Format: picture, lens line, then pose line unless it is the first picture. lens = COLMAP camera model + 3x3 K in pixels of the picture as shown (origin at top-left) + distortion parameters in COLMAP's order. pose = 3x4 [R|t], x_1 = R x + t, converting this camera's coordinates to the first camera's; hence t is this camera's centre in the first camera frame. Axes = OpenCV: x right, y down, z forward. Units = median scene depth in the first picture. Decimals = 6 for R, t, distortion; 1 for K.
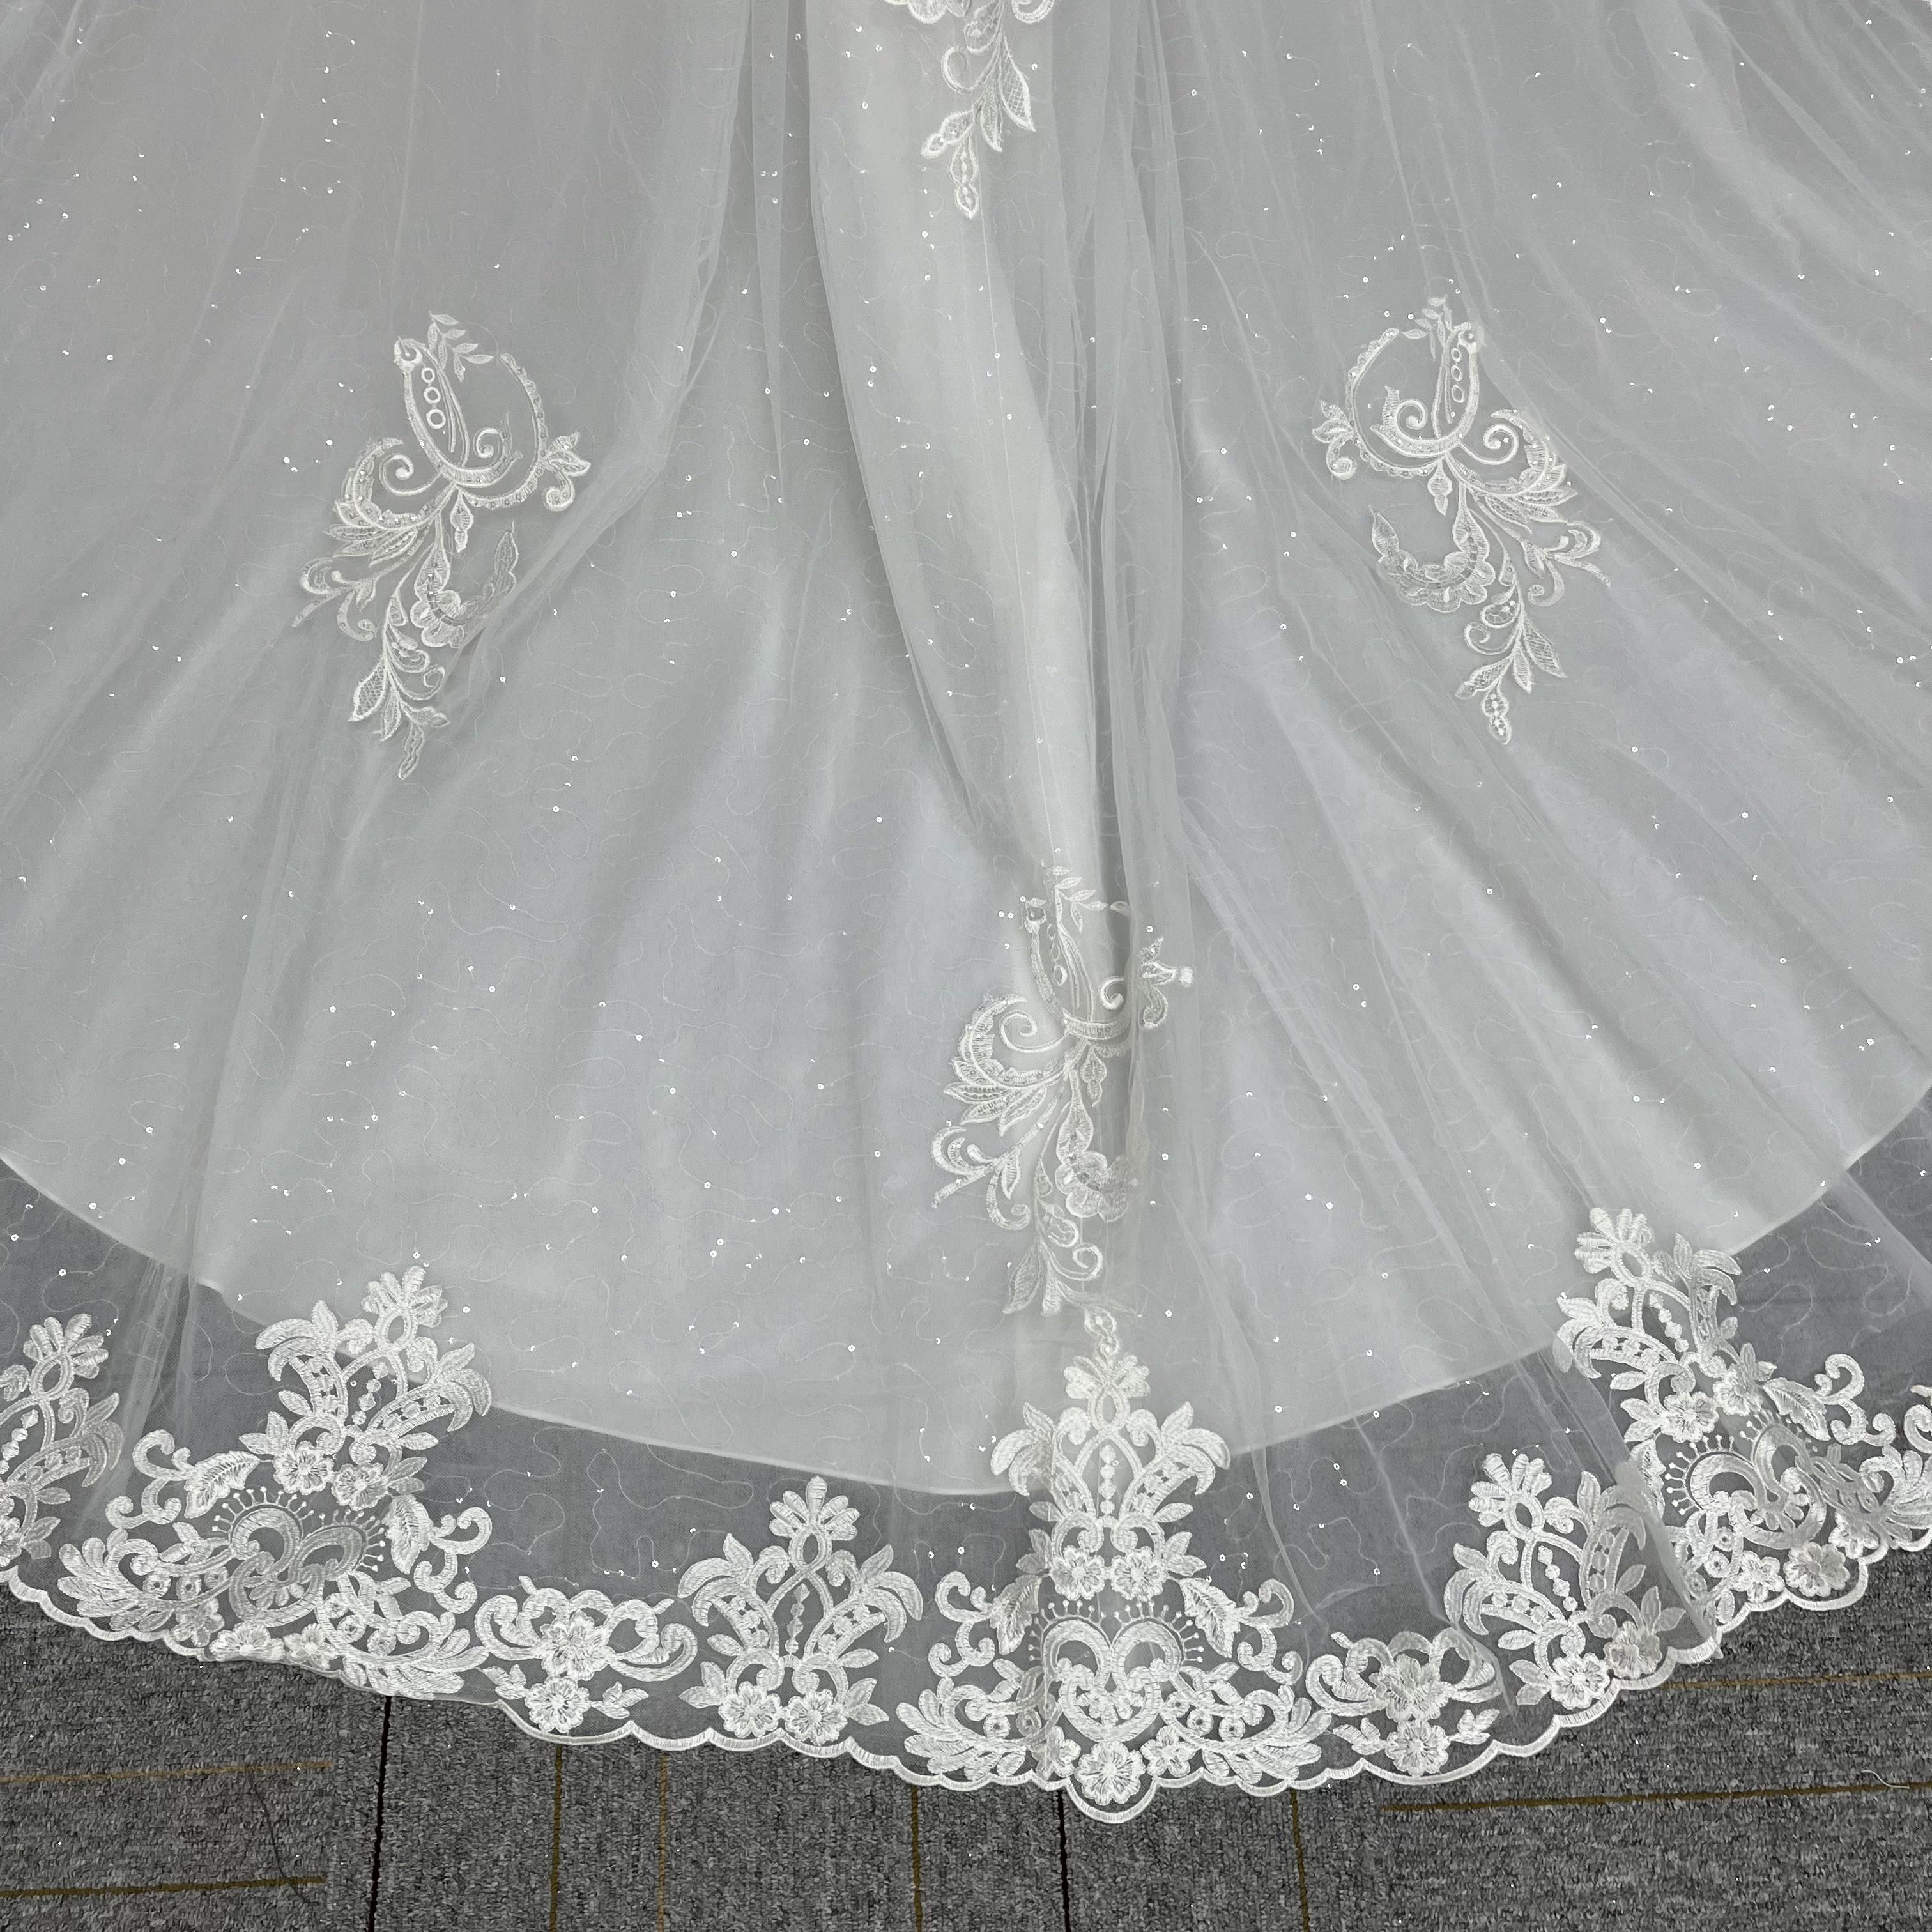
lens RADIAL K [[1953.2, 0, 982.7], [0, 1953.2, 996.5], [0, 0, 1]] dist [0.044418, -0.046890]
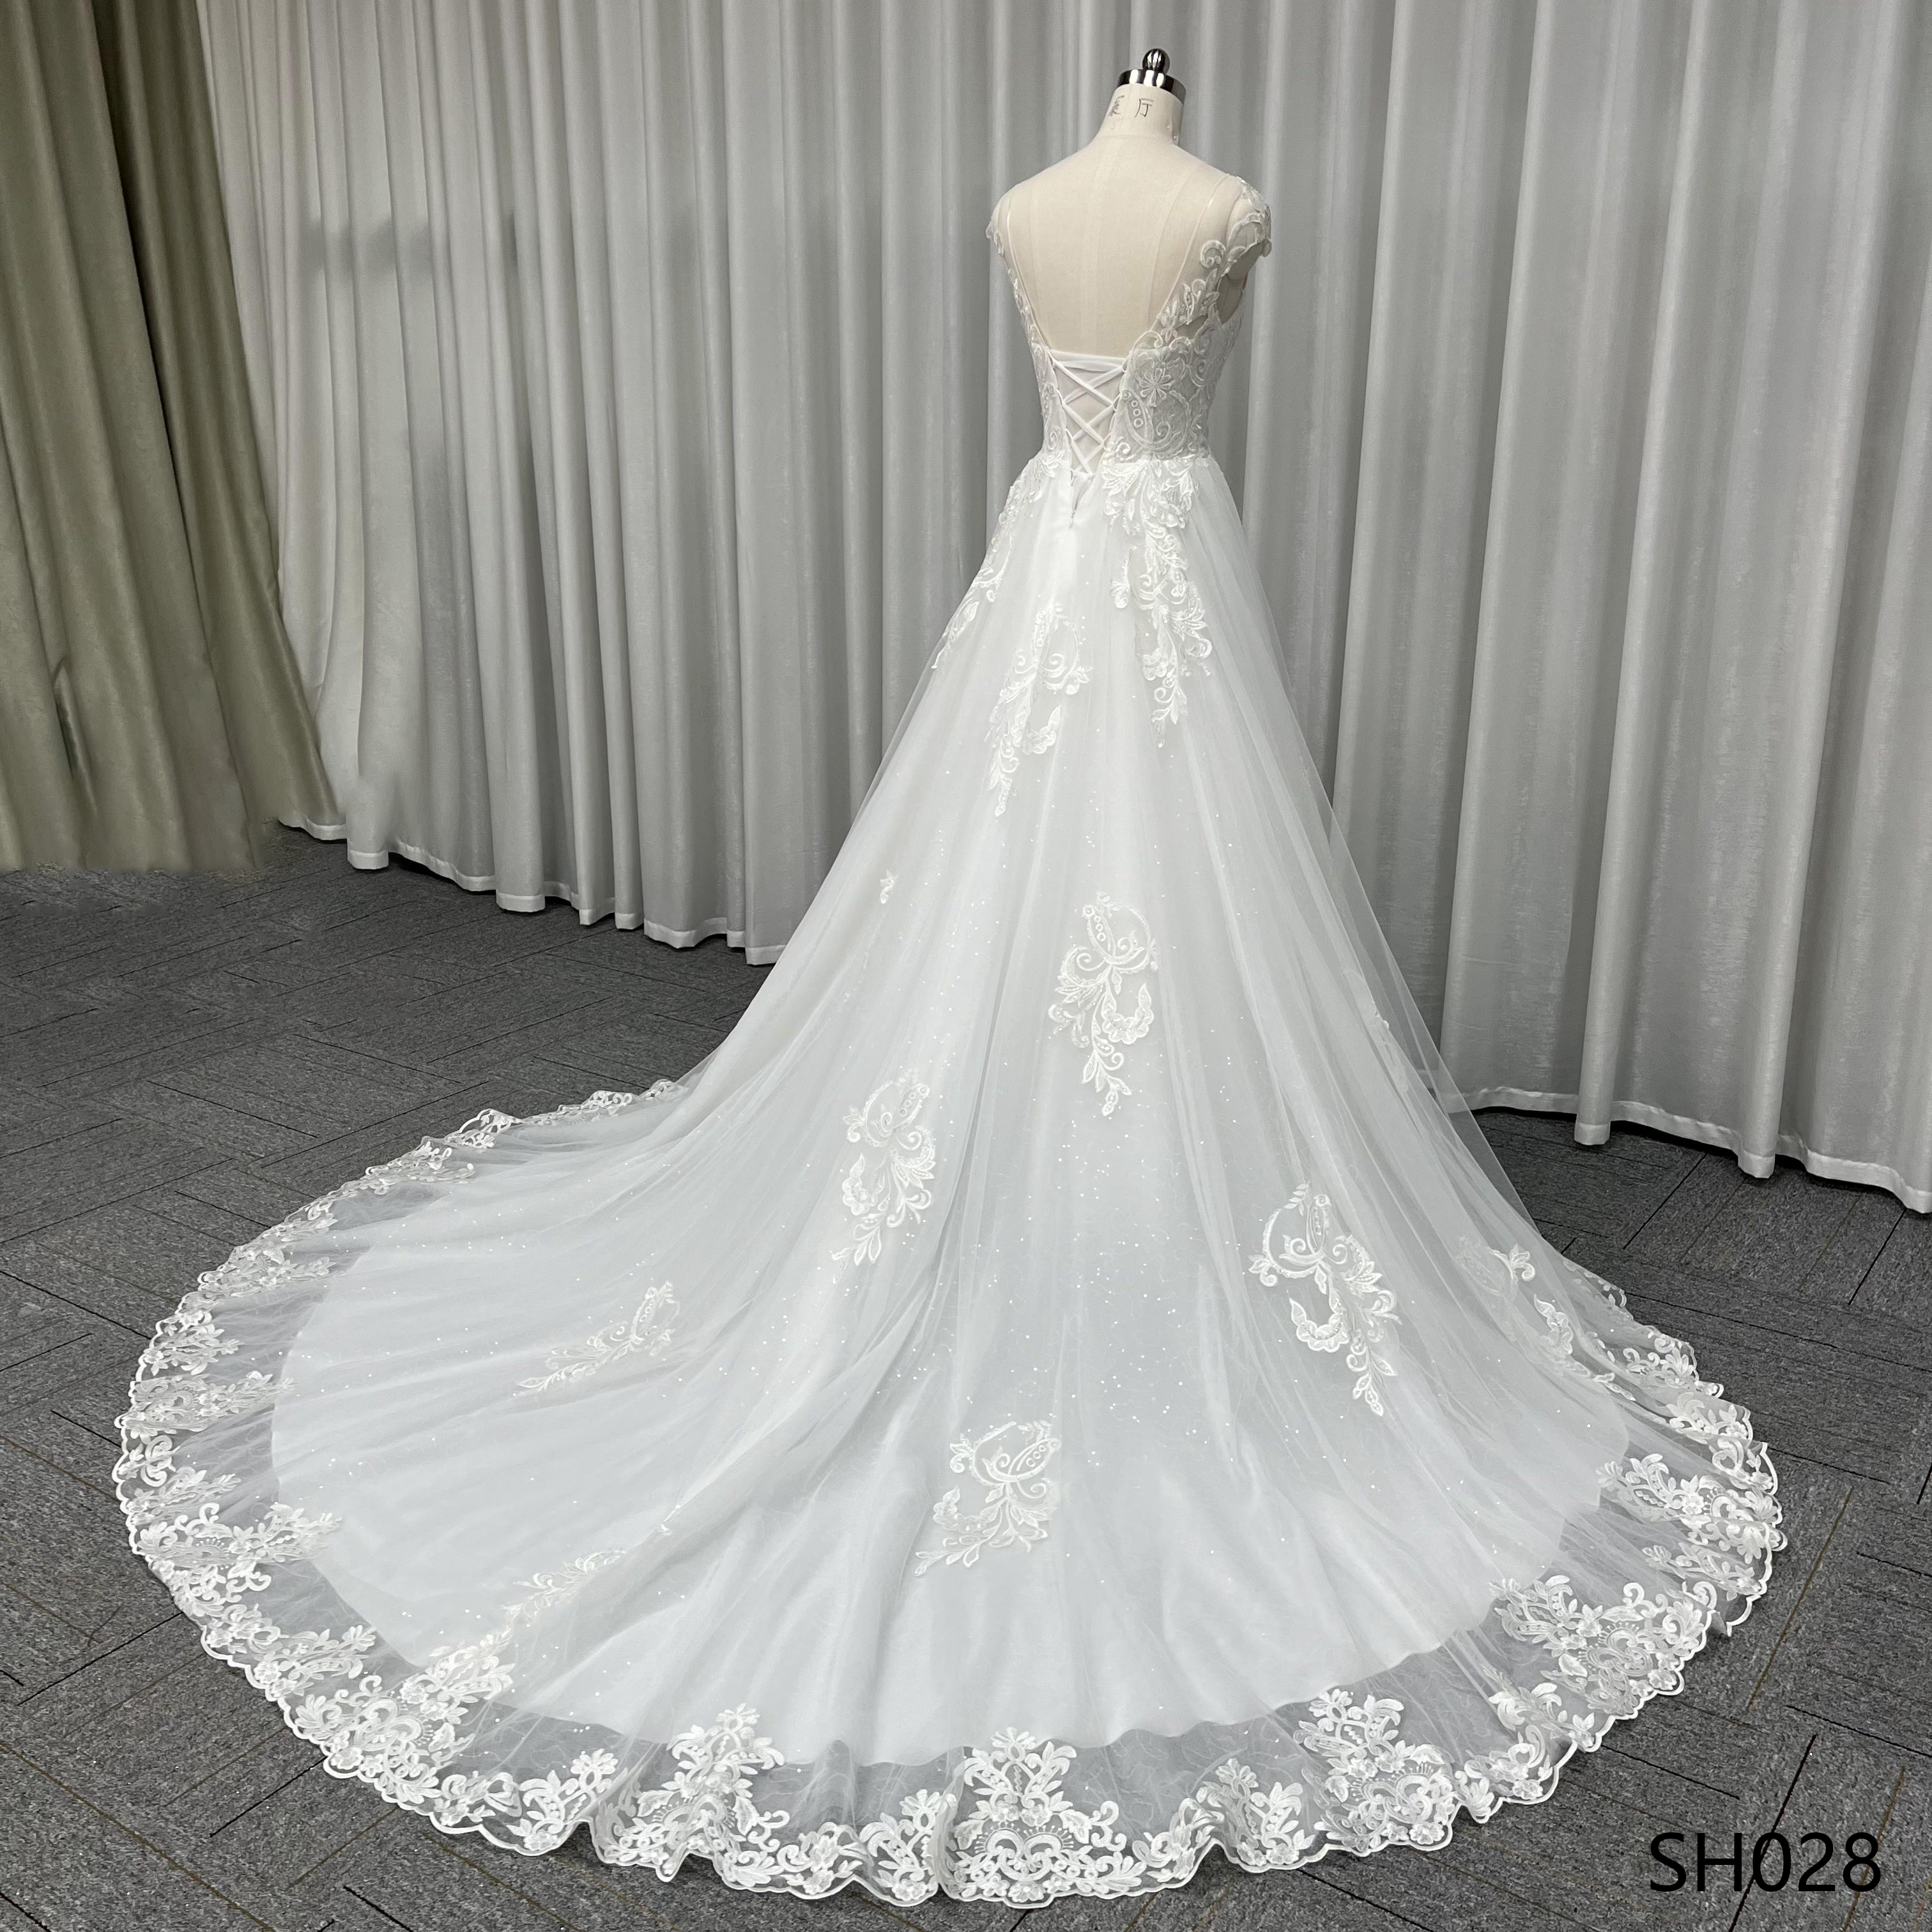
lens RADIAL K [[1955.3, 0, 973.4], [0, 1955.3, 967.6], [0, 0, 1]] dist [0.051364, -0.046183]
pose [[0.791648, 0.150687, -0.592103, 1.433982], [-0.556294, 0.578508, -0.596544, 0.674278], [0.252645, 0.801637, 0.541801, -0.512349]]
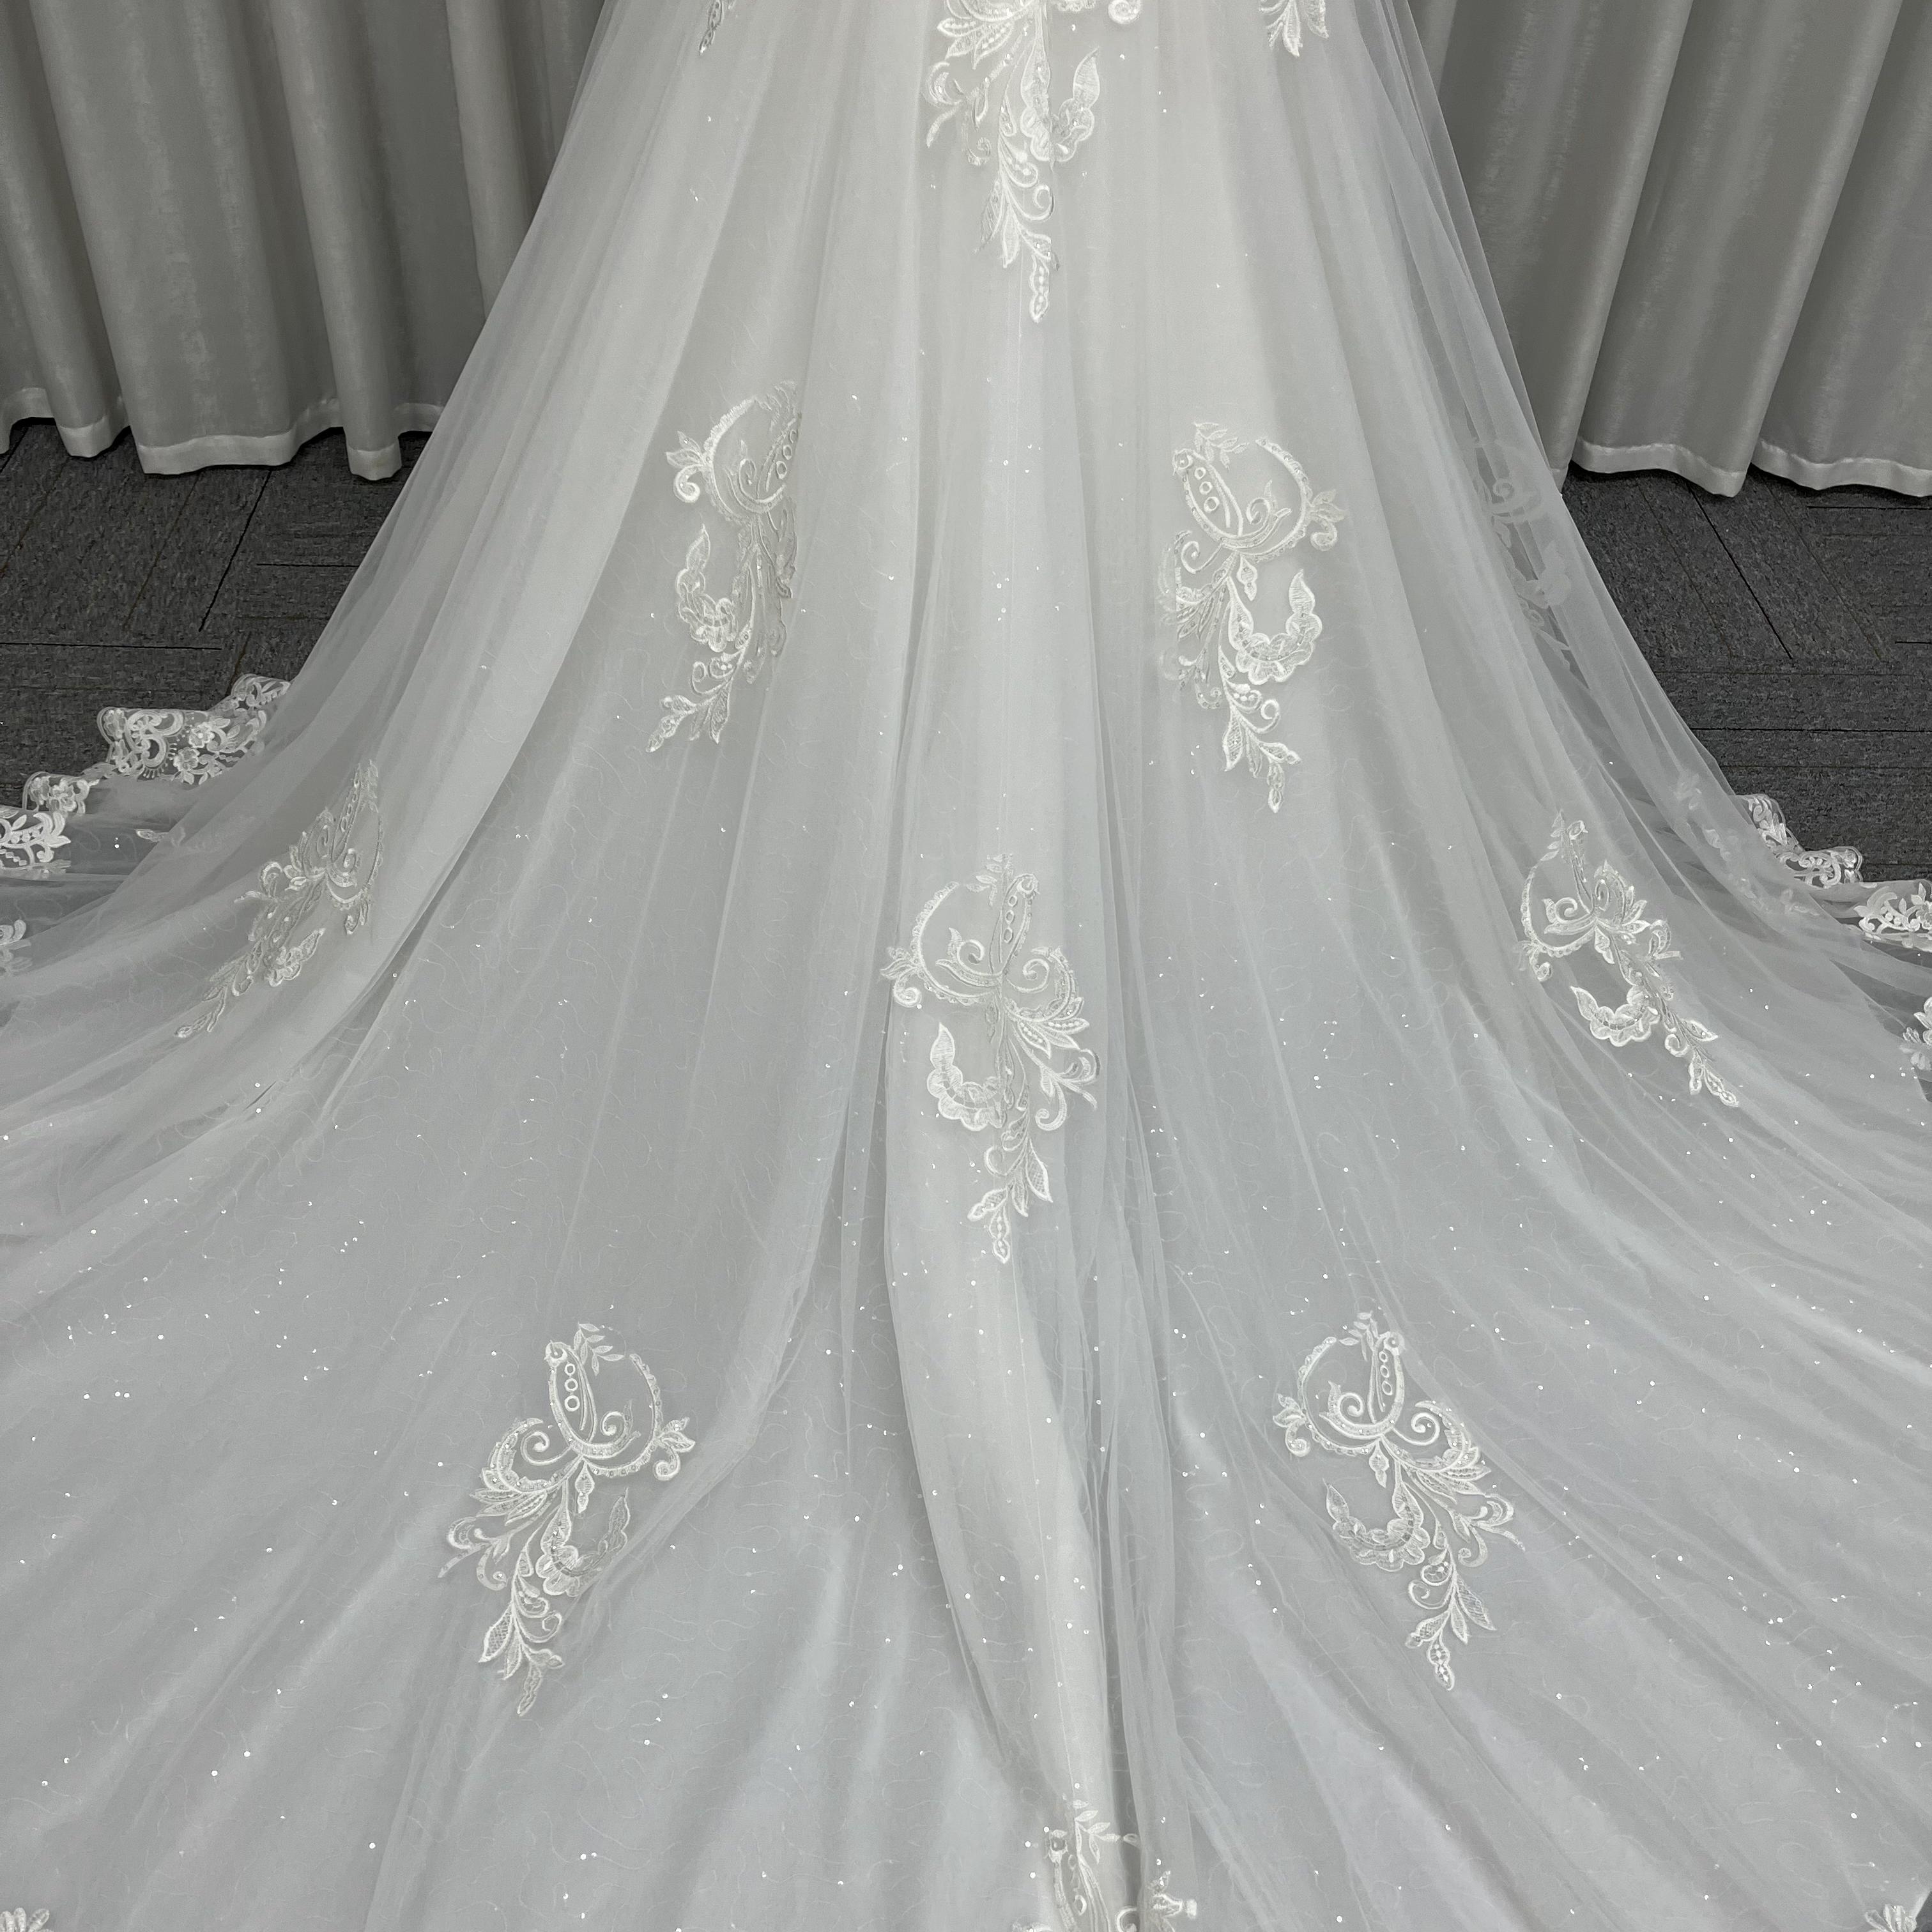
lens RADIAL K [[1953.2, 0, 982.7], [0, 1953.2, 996.5], [0, 0, 1]] dist [0.044418, -0.046890]
pose [[0.999838, 0.013706, 0.011690, -0.038383], [-0.007682, 0.911389, -0.411475, -0.020756], [-0.016294, 0.411318, 0.911346, -0.268161]]
